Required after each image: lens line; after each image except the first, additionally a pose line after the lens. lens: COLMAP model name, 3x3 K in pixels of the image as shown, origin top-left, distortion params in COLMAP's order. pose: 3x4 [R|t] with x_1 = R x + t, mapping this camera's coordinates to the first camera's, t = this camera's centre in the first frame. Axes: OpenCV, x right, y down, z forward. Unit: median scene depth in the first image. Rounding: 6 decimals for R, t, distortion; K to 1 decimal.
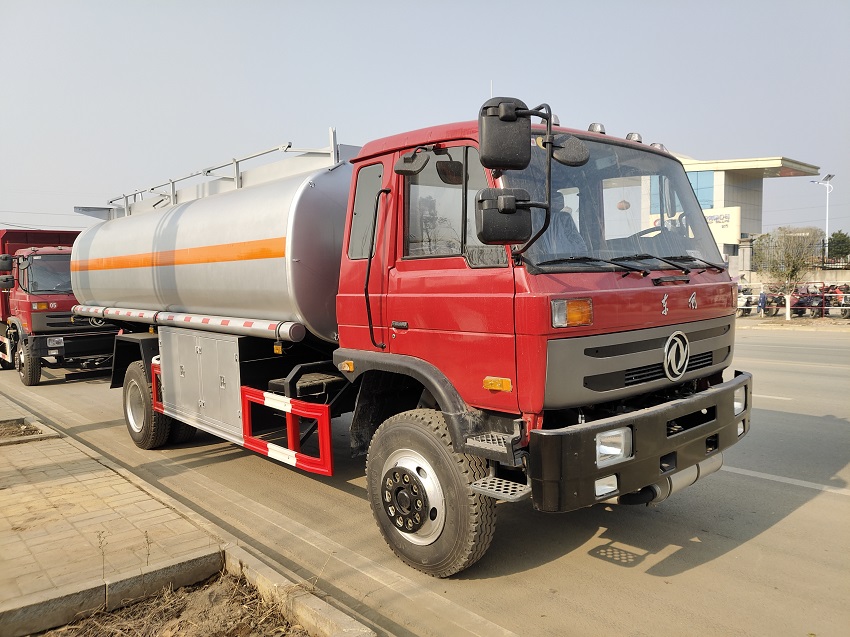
lens RADIAL K [[654.4, 0, 423.7], [0, 654.4, 317.9], [0, 0, 1]] dist [0.012441, 0.003115]
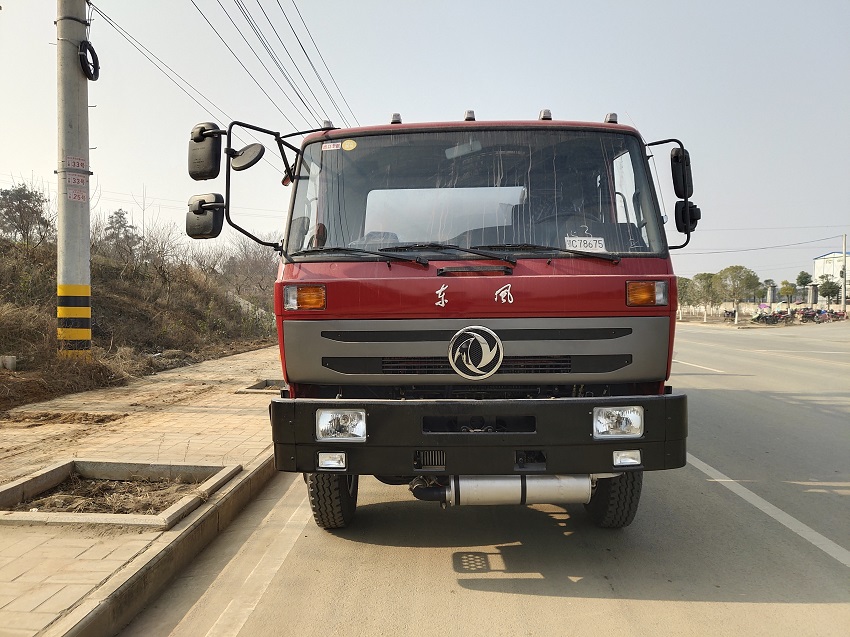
lens RADIAL K [[654.4, 0, 423.0], [0, 654.4, 320.5], [0, 0, 1]] dist [0.012441, 0.003115]
pose [[0.721319, 0.047761, -0.690954, 0.987857], [-0.056481, 0.998353, 0.010047, 0.007575], [0.690296, 0.031779, 0.722829, 0.282096]]
